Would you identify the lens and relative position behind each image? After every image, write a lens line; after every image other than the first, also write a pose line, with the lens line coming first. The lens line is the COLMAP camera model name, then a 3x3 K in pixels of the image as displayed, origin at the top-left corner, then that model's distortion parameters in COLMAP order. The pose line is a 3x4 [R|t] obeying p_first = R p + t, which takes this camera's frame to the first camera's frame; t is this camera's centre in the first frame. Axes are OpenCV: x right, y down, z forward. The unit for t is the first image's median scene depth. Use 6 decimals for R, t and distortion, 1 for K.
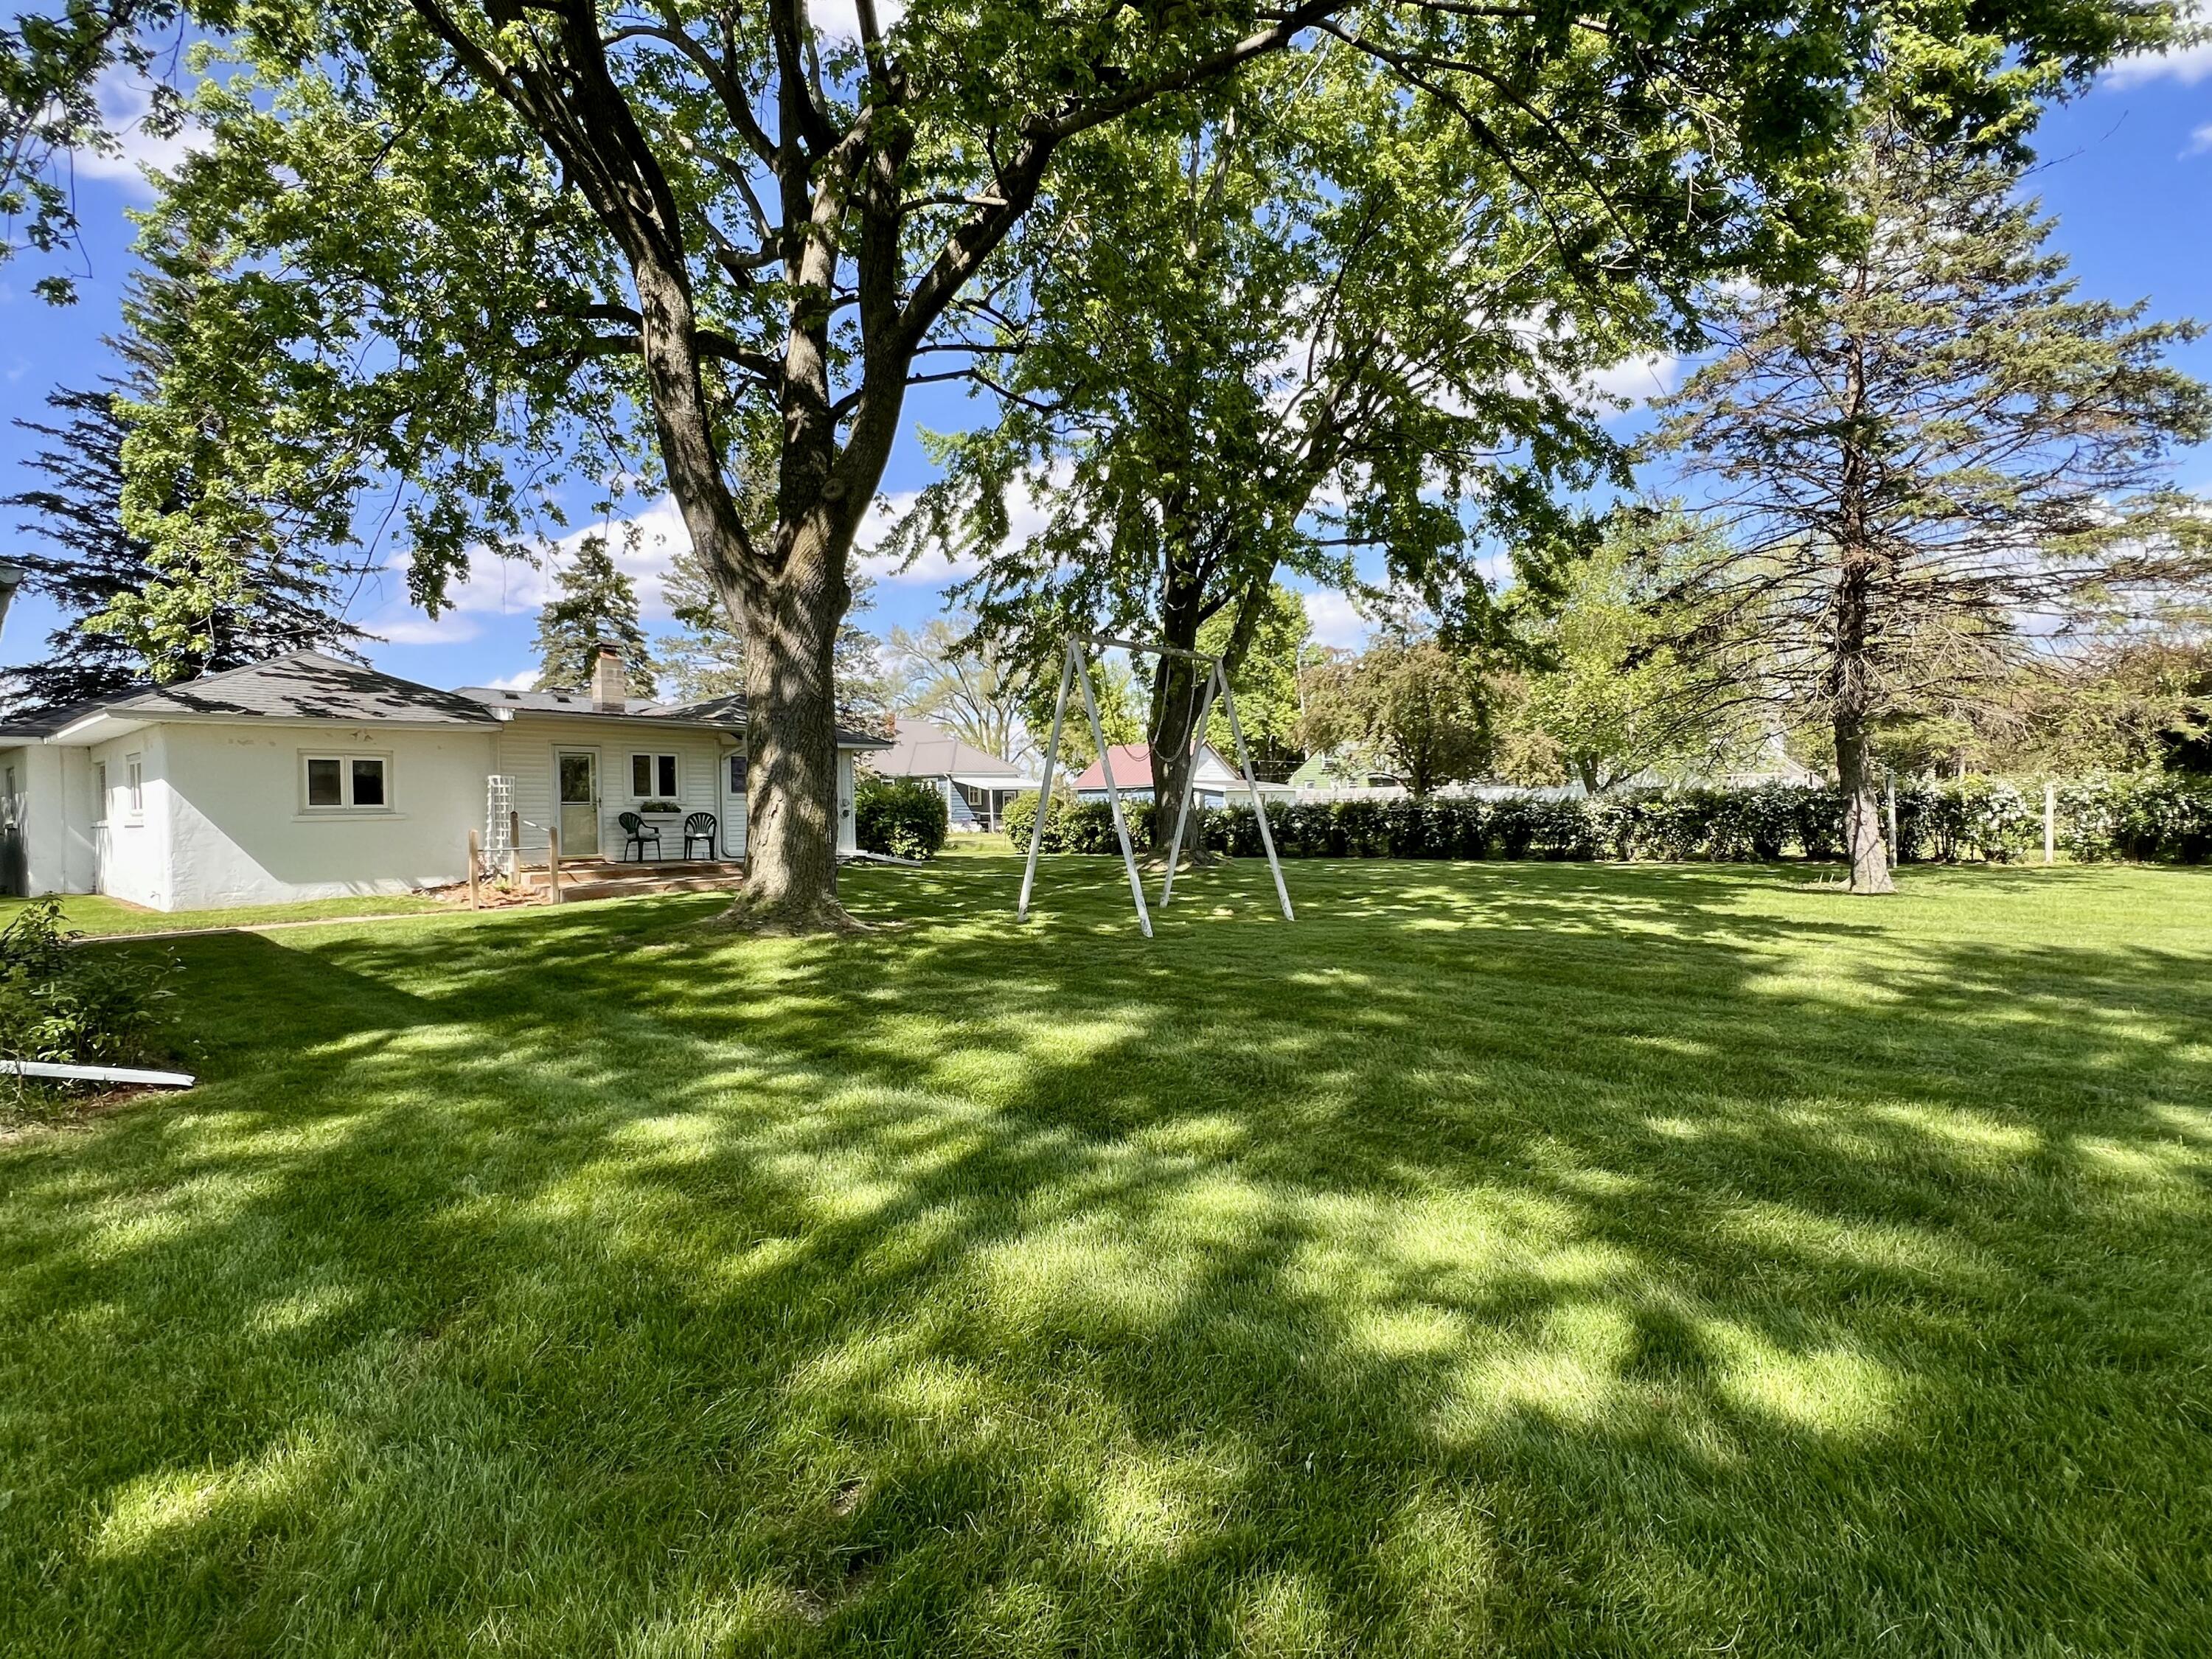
lens RADIAL K [[1087.2, 0, 1098.9], [0, 1087.2, 824.9], [0, 0, 1]] dist [-0.002147, 0.001164]
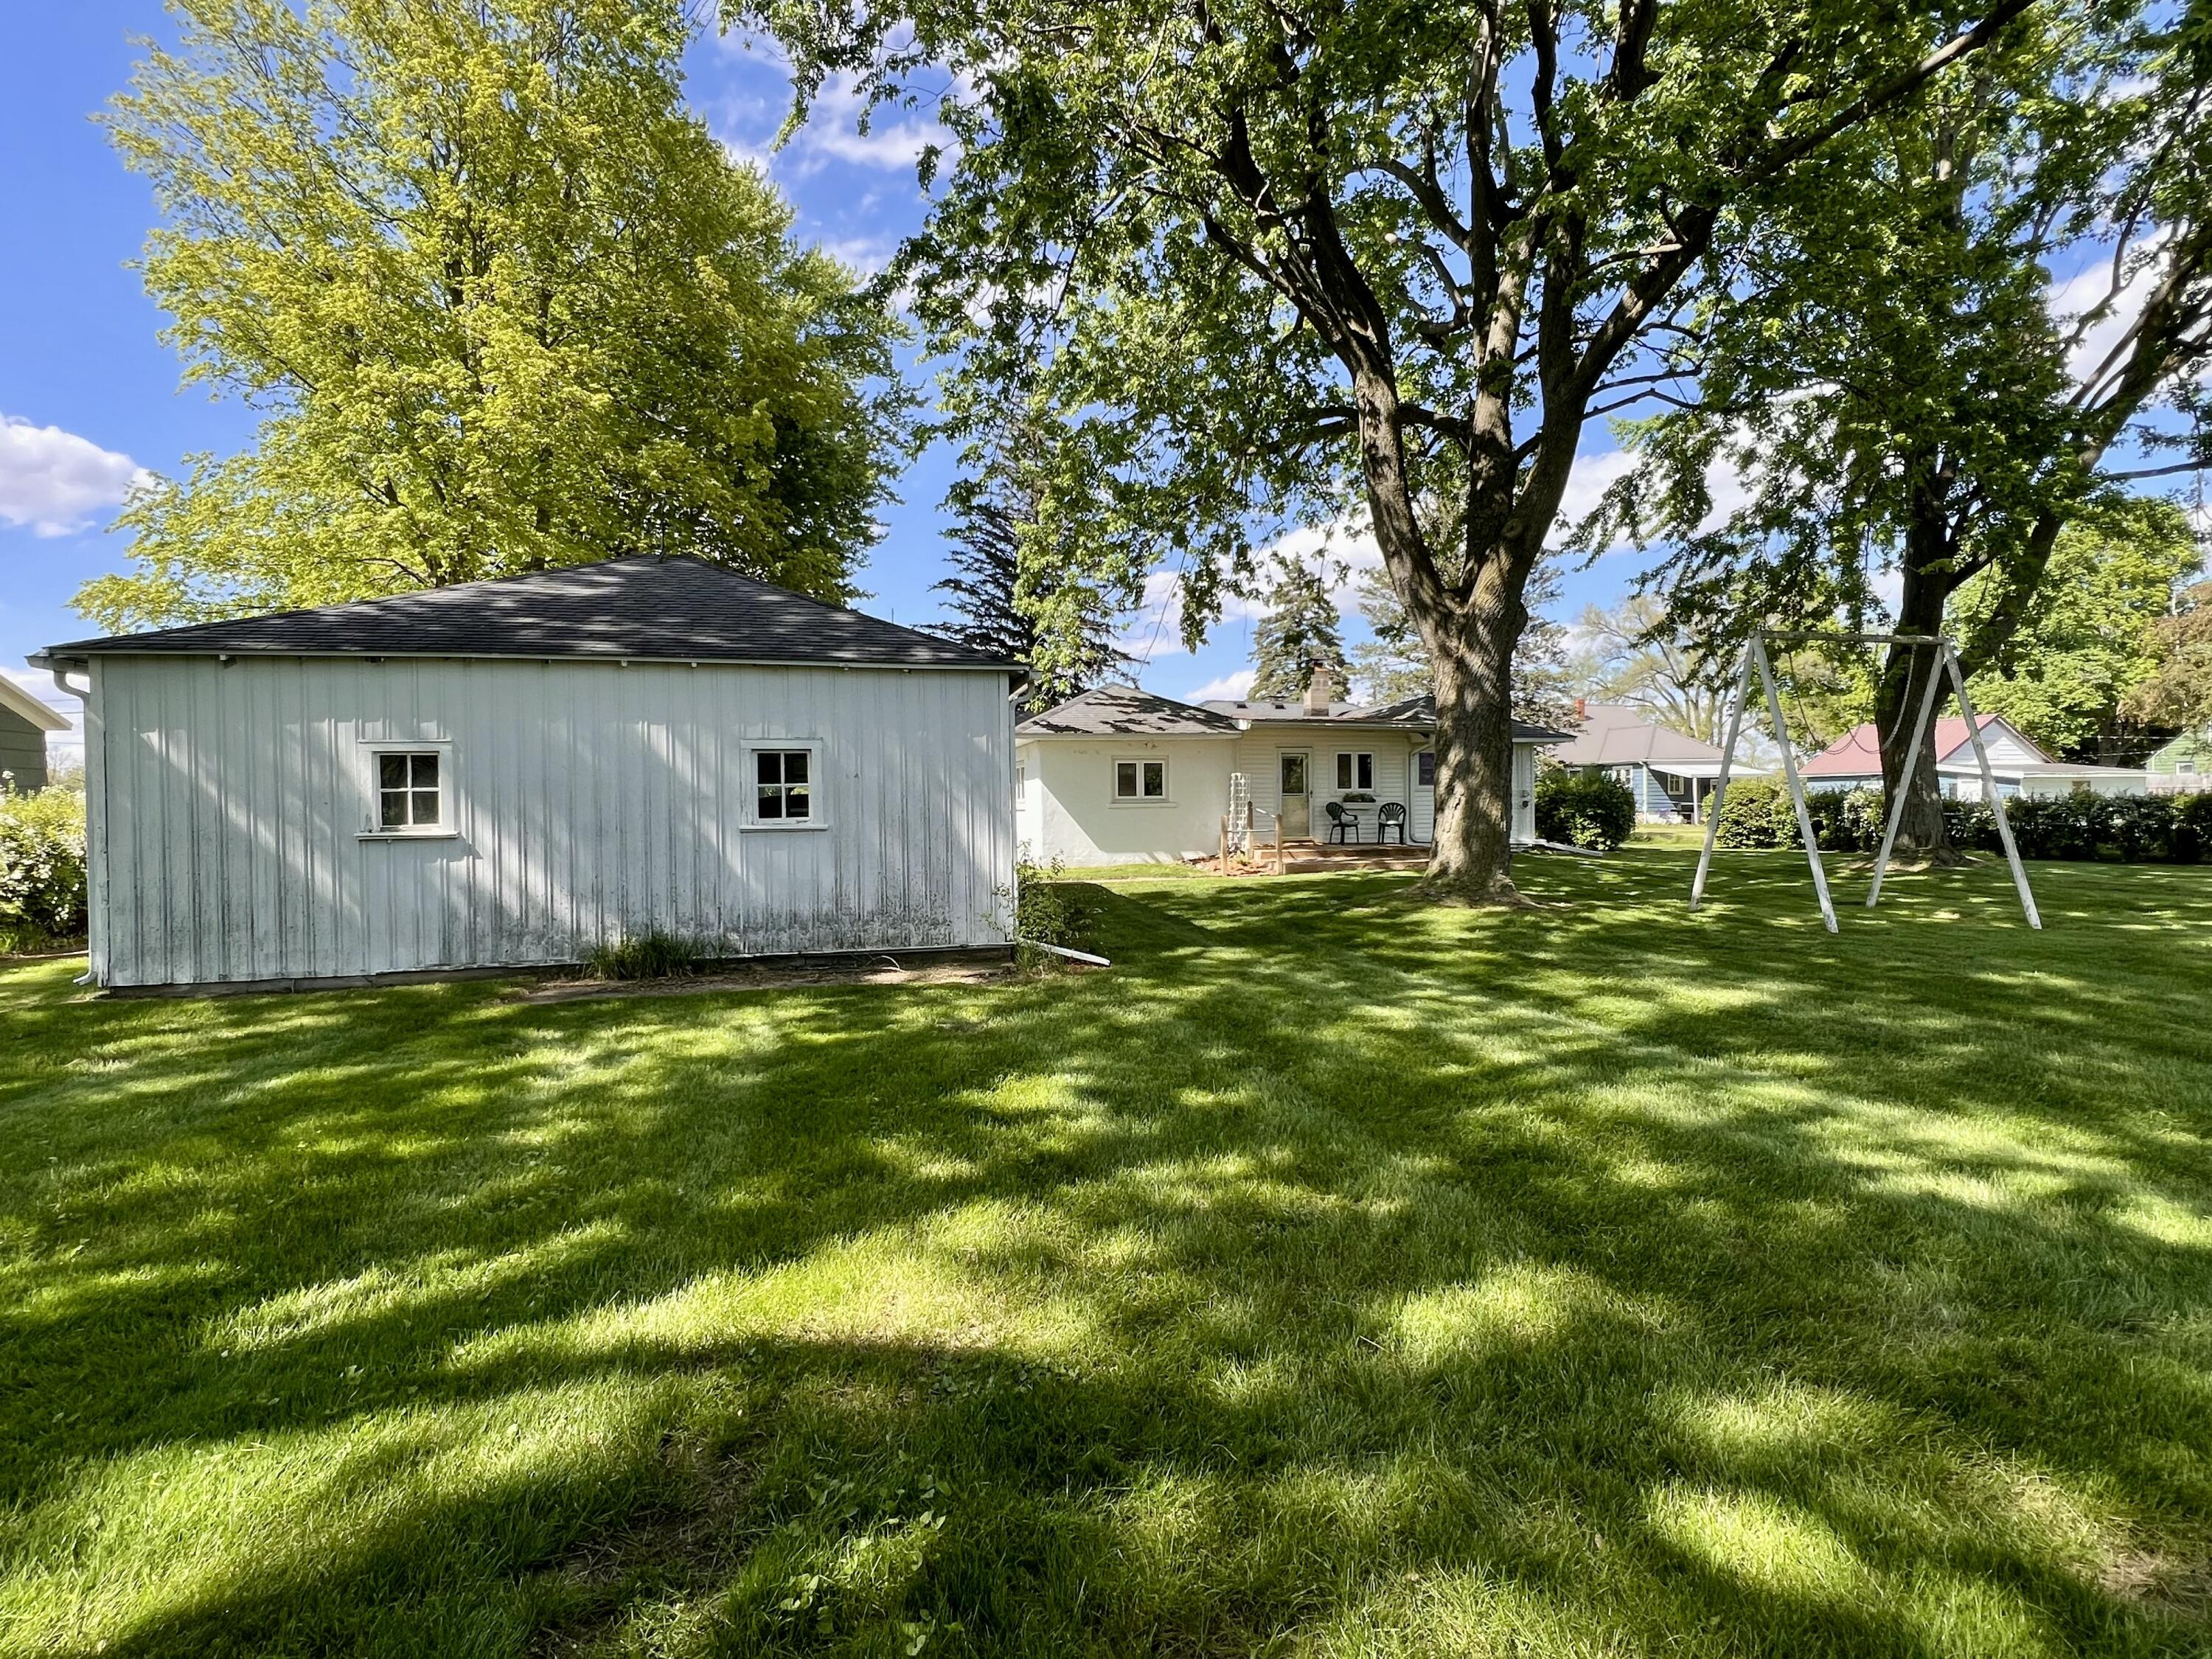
lens RADIAL K [[1087.2, 0, 1099.1], [0, 1087.2, 823.4], [0, 0, 1]] dist [-0.002147, 0.001164]
pose [[0.820843, 0.017269, -0.570893, 0.049558], [-0.011639, 0.999841, 0.013509, -0.001997], [0.571035, -0.004444, 0.820913, -0.168235]]
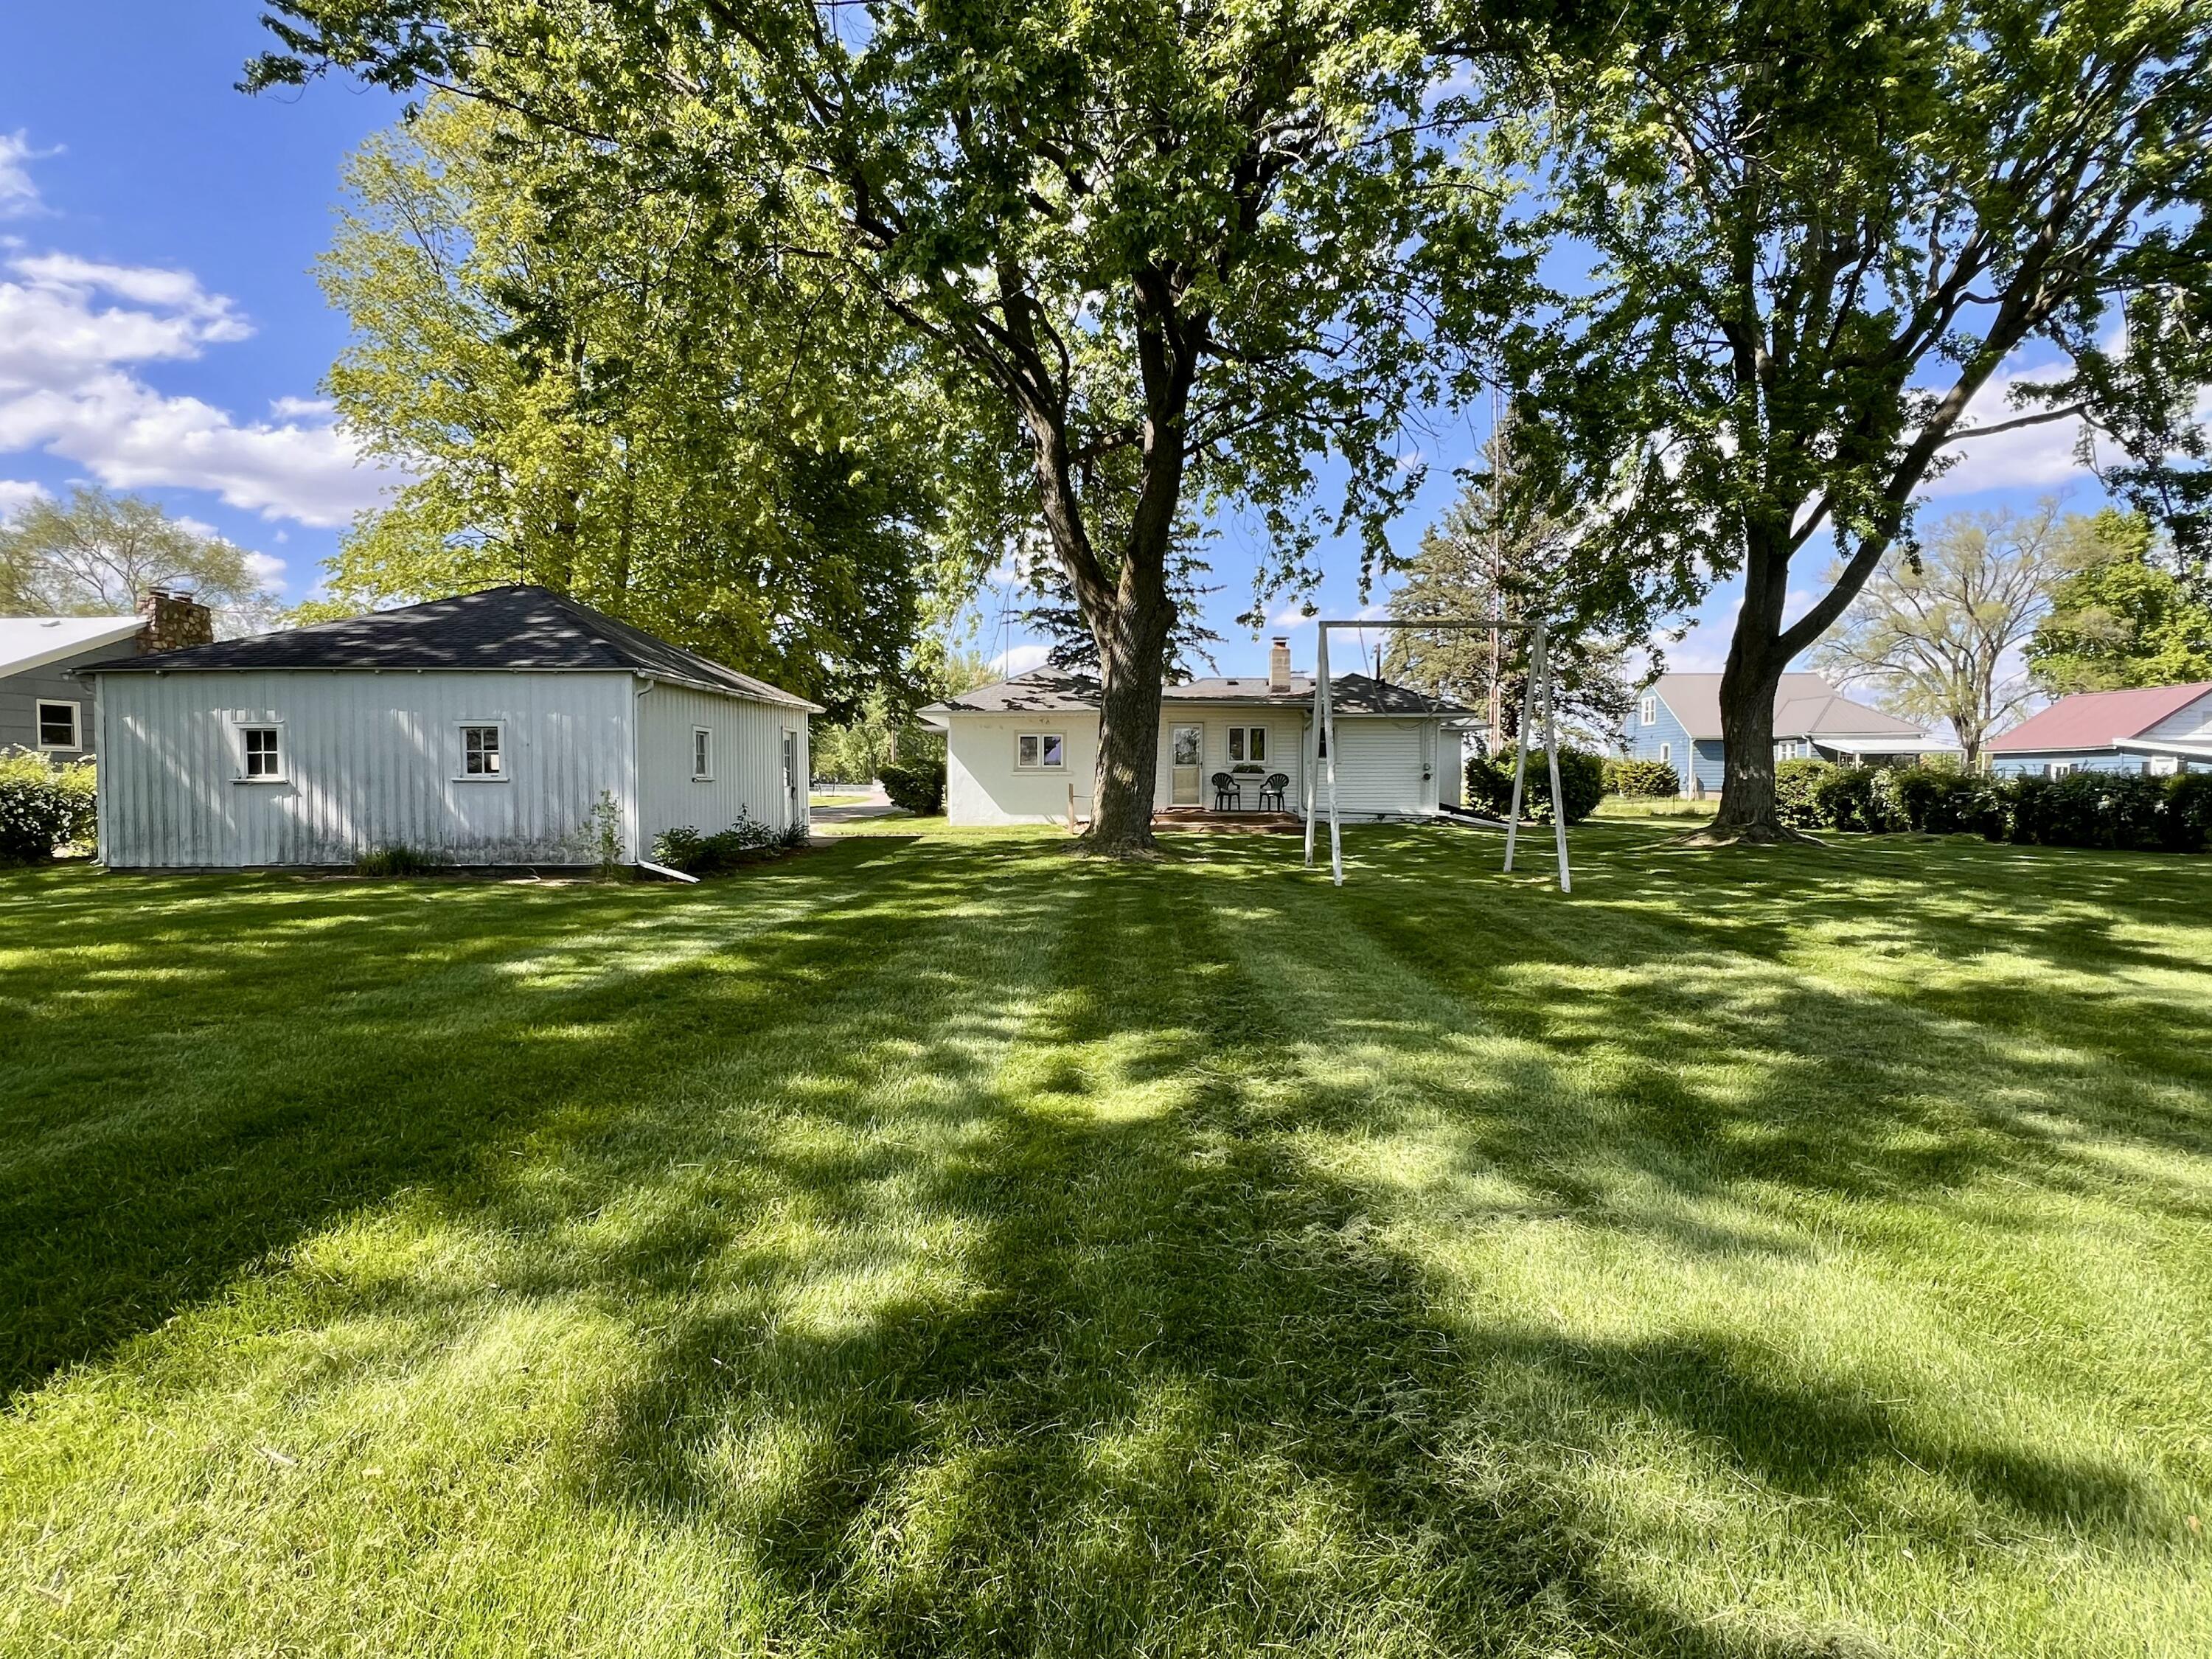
lens RADIAL K [[1087.2, 0, 1106.5], [0, 1087.2, 824.5], [0, 0, 1]] dist [-0.002147, 0.001164]
pose [[0.648983, 0.048529, -0.759254, 0.638402], [-0.023551, 0.998767, 0.043707, -0.004276], [0.760439, -0.010484, 0.649325, 0.062770]]
